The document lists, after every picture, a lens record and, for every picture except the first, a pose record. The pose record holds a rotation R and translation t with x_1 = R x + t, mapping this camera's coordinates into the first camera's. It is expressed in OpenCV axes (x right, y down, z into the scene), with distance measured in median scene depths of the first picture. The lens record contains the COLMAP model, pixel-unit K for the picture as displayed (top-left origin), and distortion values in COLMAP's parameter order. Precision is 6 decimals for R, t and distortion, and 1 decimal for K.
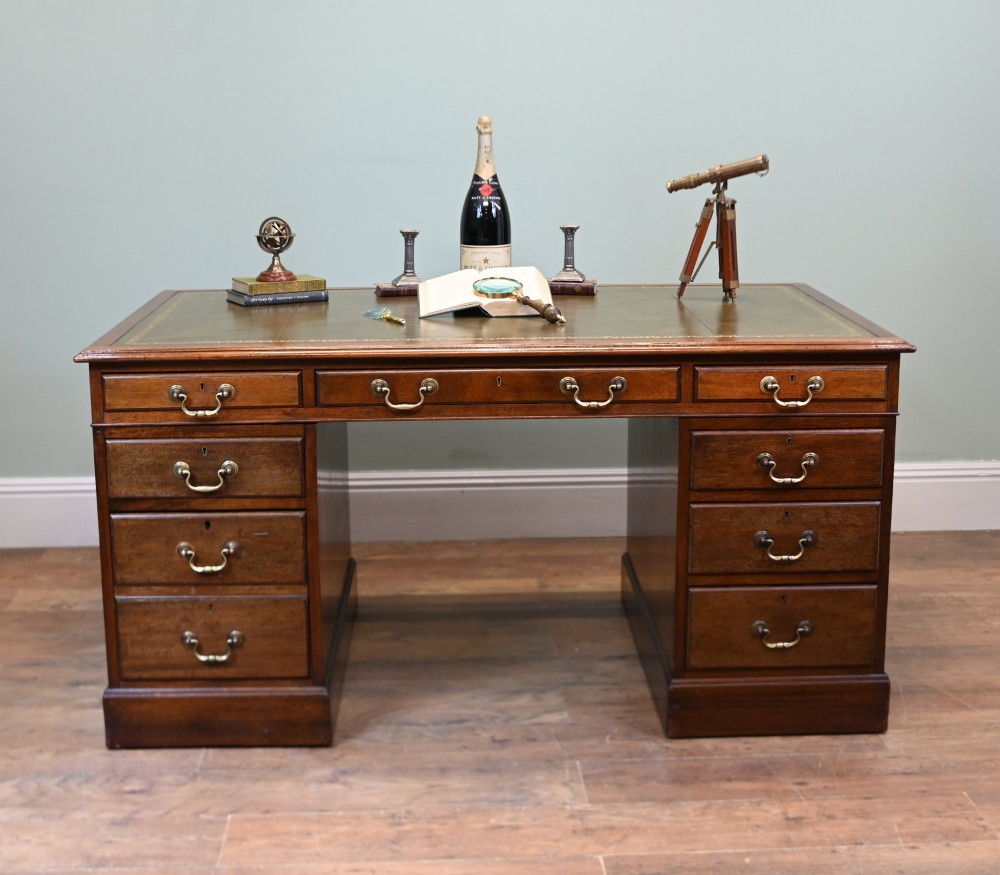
lens RADIAL K [[1651.3, 0, 514.7], [0, 1651.3, 437.7], [0, 0, 1]] dist [-0.114949, 0.089393]
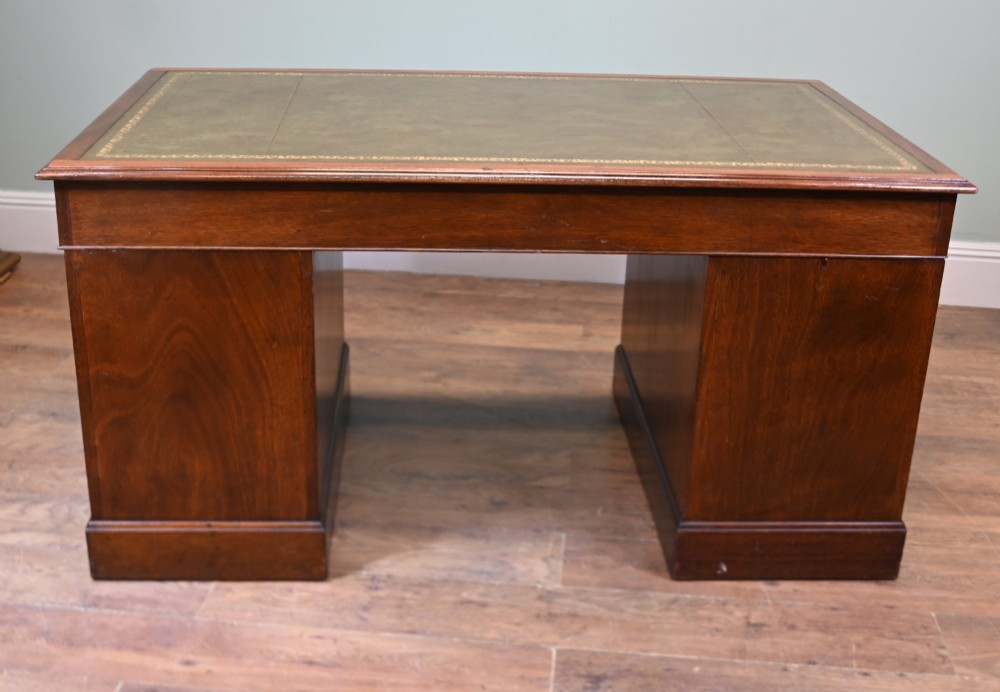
lens RADIAL K [[1319.5, 0, 481.0], [0, 1319.5, 372.0], [0, 0, 1]] dist [-0.115627, 0.112384]
pose [[0.987220, 0.088059, -0.132822, 0.096806], [-0.062420, 0.980539, 0.186136, -0.063487], [0.146628, -0.175467, 0.973505, 0.208725]]
